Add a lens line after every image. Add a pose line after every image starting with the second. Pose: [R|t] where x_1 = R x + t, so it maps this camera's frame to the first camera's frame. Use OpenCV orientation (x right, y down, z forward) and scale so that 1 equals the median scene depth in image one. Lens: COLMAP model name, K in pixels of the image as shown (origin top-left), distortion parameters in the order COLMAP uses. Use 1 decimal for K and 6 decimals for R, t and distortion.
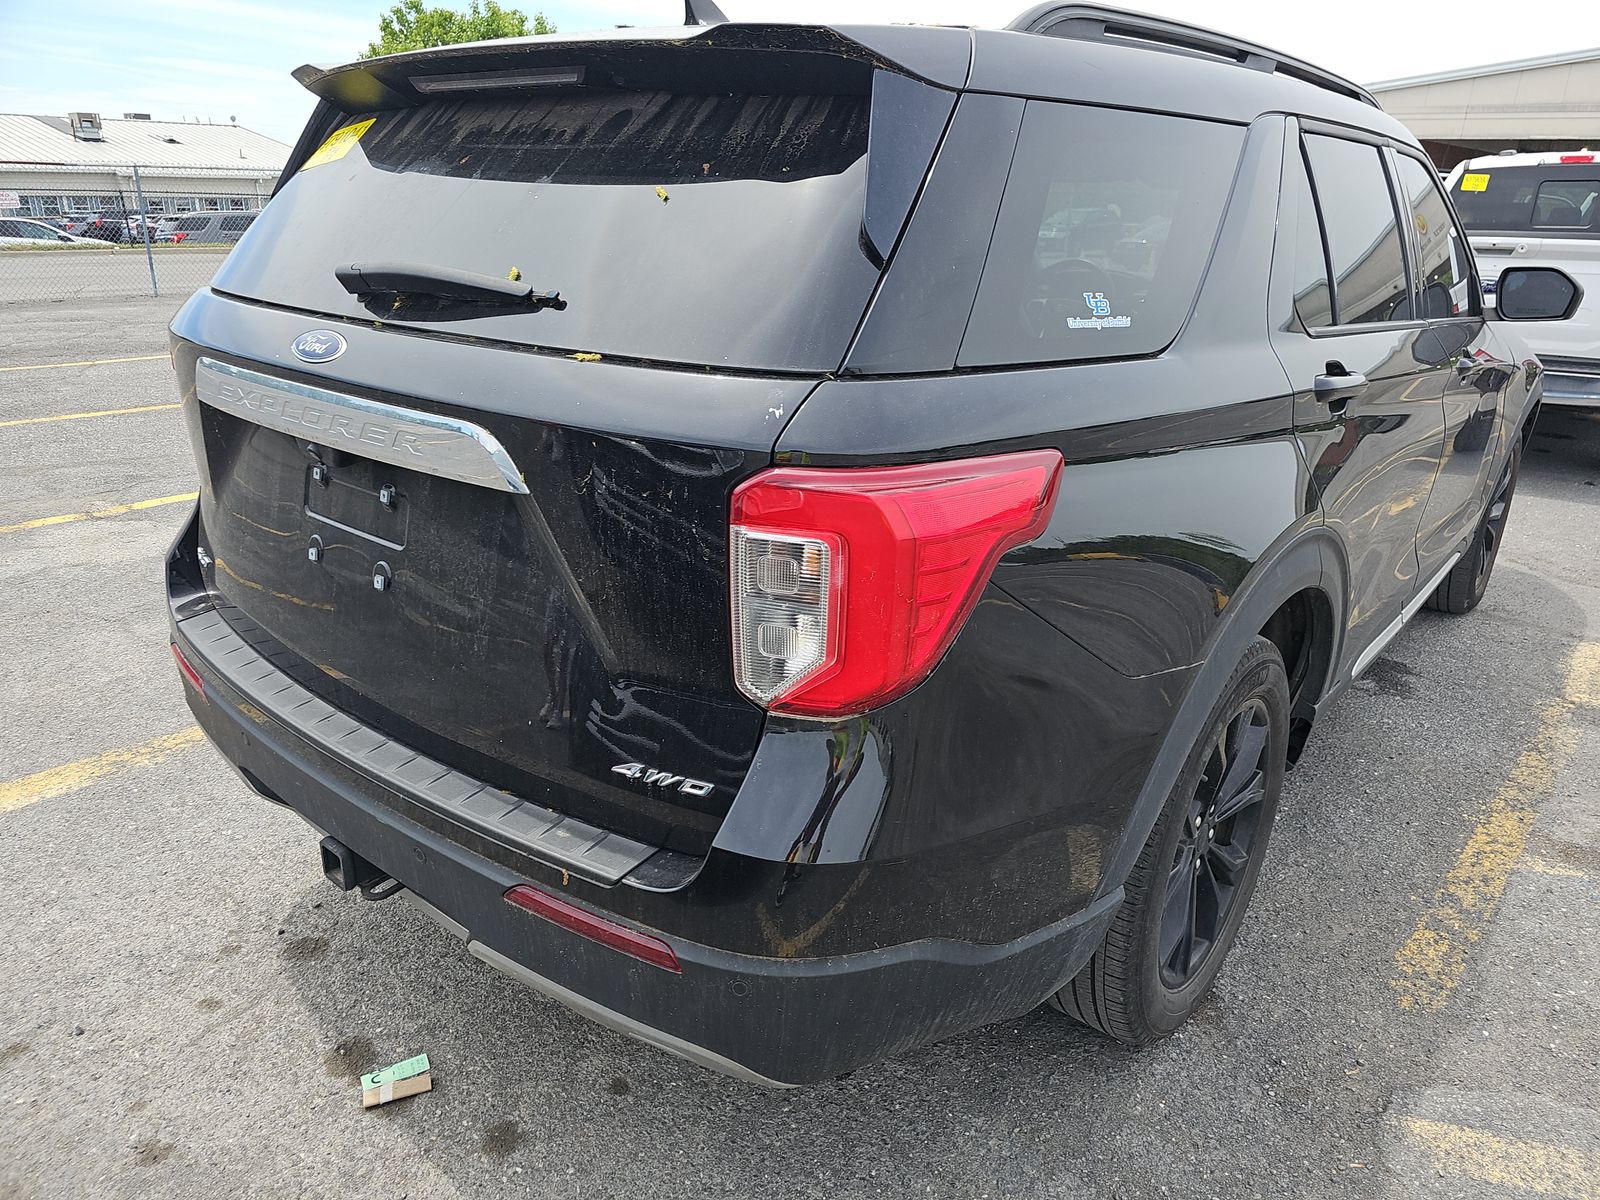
lens RADIAL K [[1061.3, 0, 800.0], [0, 1061.3, 600.0], [0, 0, 1]] dist [-0.027015, -0.002449]
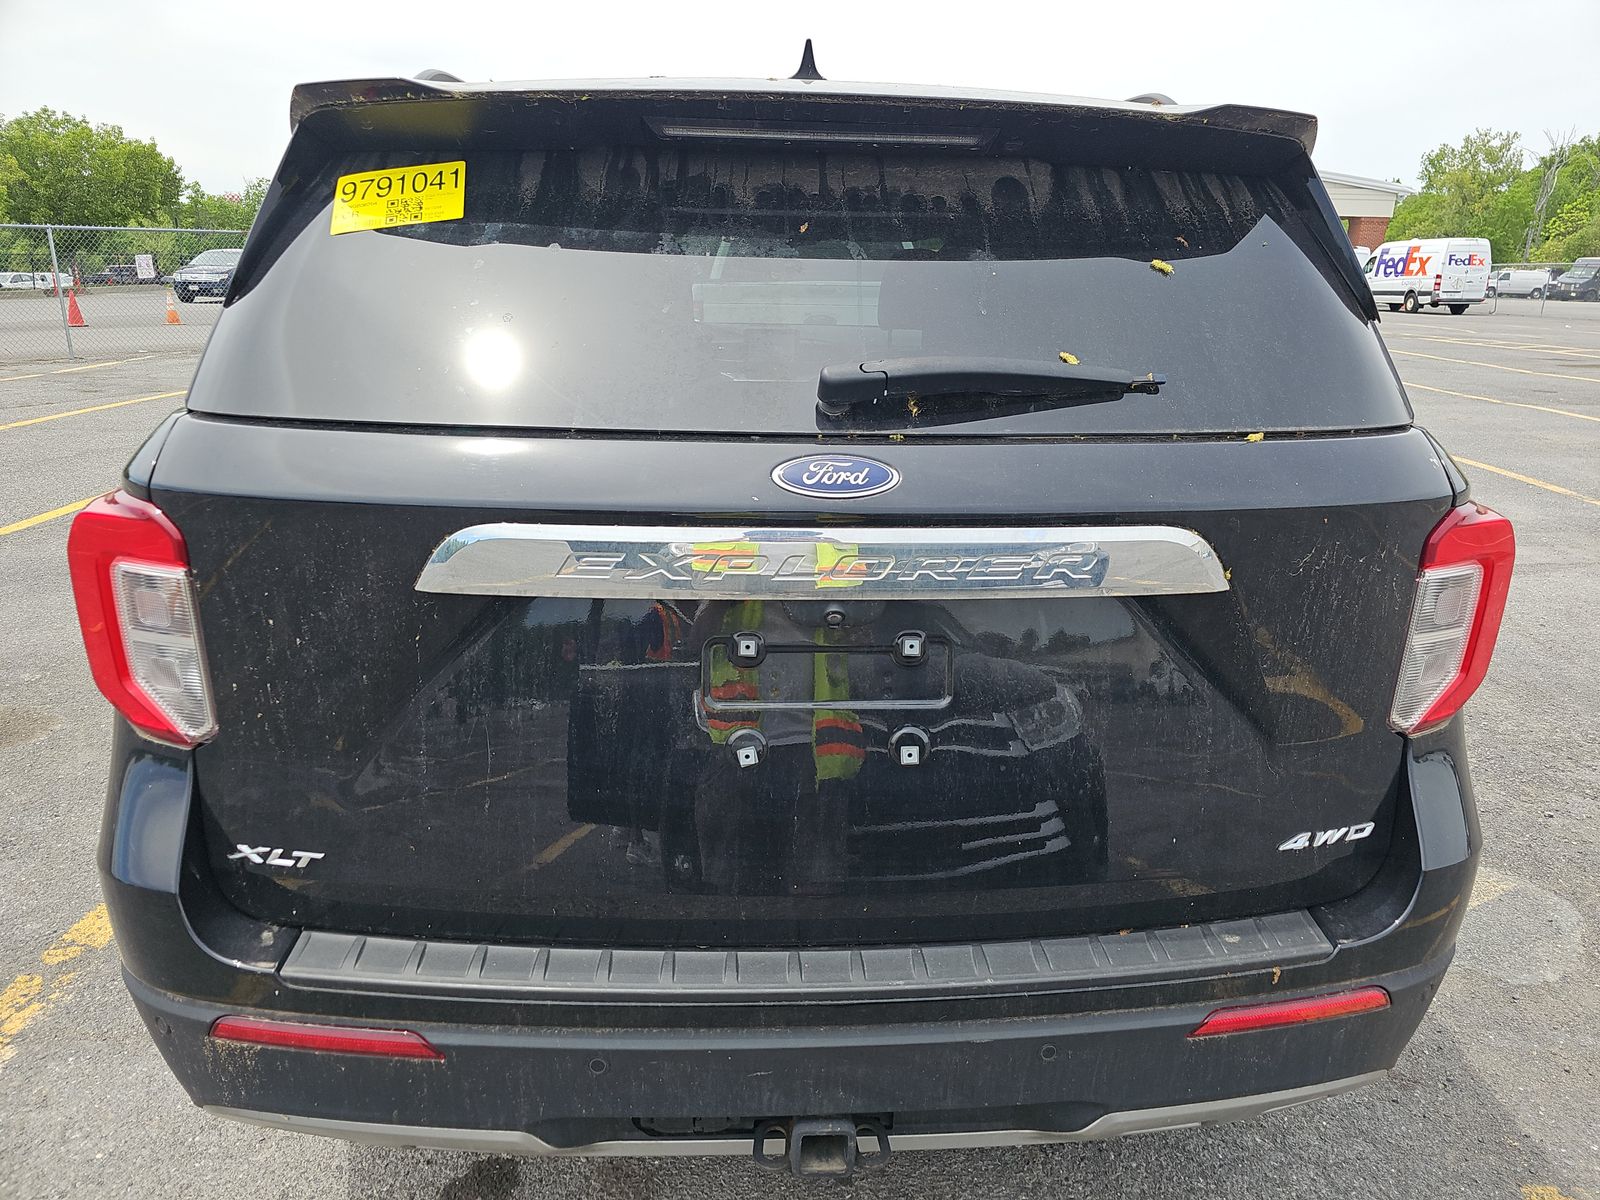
lens RADIAL K [[1061.3, 0, 800.0], [0, 1061.3, 600.0], [0, 0, 1]] dist [-0.027015, -0.002449]
pose [[0.760613, -0.212767, 0.613350, -1.009069], [0.236730, 0.970617, 0.043132, -0.200666], [-0.604506, 0.112392, 0.788632, 0.449583]]
